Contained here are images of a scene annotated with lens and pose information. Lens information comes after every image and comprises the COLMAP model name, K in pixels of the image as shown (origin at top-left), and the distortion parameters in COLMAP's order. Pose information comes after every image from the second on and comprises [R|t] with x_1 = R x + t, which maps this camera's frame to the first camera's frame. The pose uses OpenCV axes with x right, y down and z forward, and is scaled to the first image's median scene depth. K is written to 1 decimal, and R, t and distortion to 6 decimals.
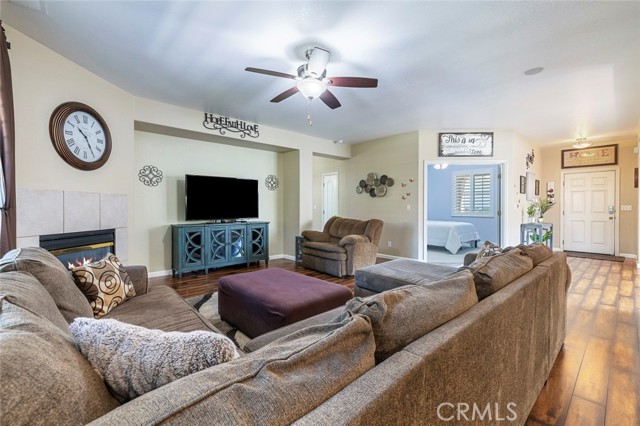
lens RADIAL K [[271.7, 0, 318.9], [0, 271.7, 210.4], [0, 0, 1]] dist [-0.000679, -0.000211]
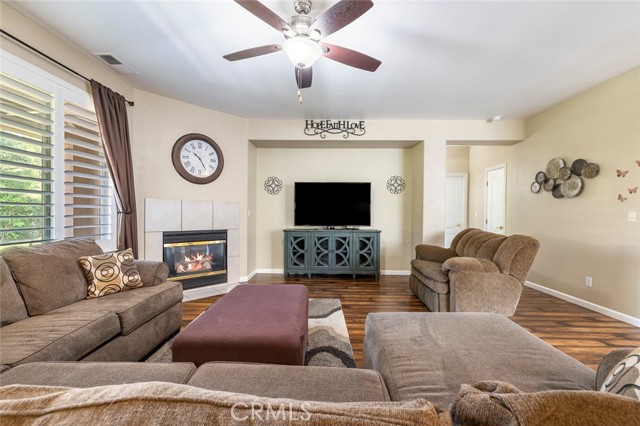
lens RADIAL K [[269.0, 0, 321.4], [0, 269.0, 216.1], [0, 0, 1]] dist [-0.000609, -0.000055]
pose [[0.735509, 0.013814, -0.677374, 0.290250], [-0.016093, 0.999866, 0.002917, -0.003675], [0.677324, 0.008756, 0.735633, 0.281107]]
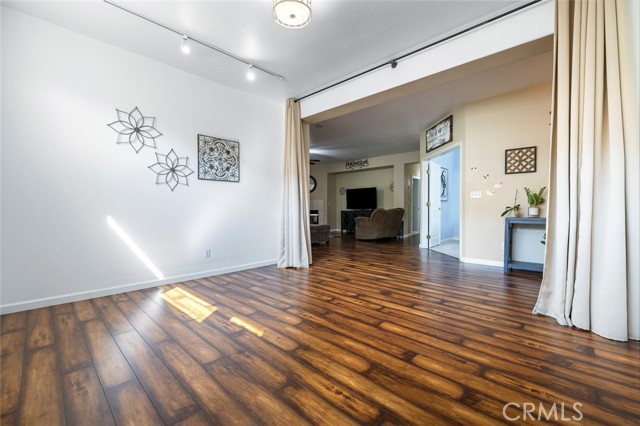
lens RADIAL K [[269.0, 0, 321.4], [0, 269.0, 216.1], [0, 0, 1]] dist [-0.000609, -0.000055]
pose [[0.103364, 0.018749, -0.994467, 1.745914], [-0.011783, 0.999775, 0.017624, 0.060715], [0.994574, 0.009896, 0.103561, 0.516309]]
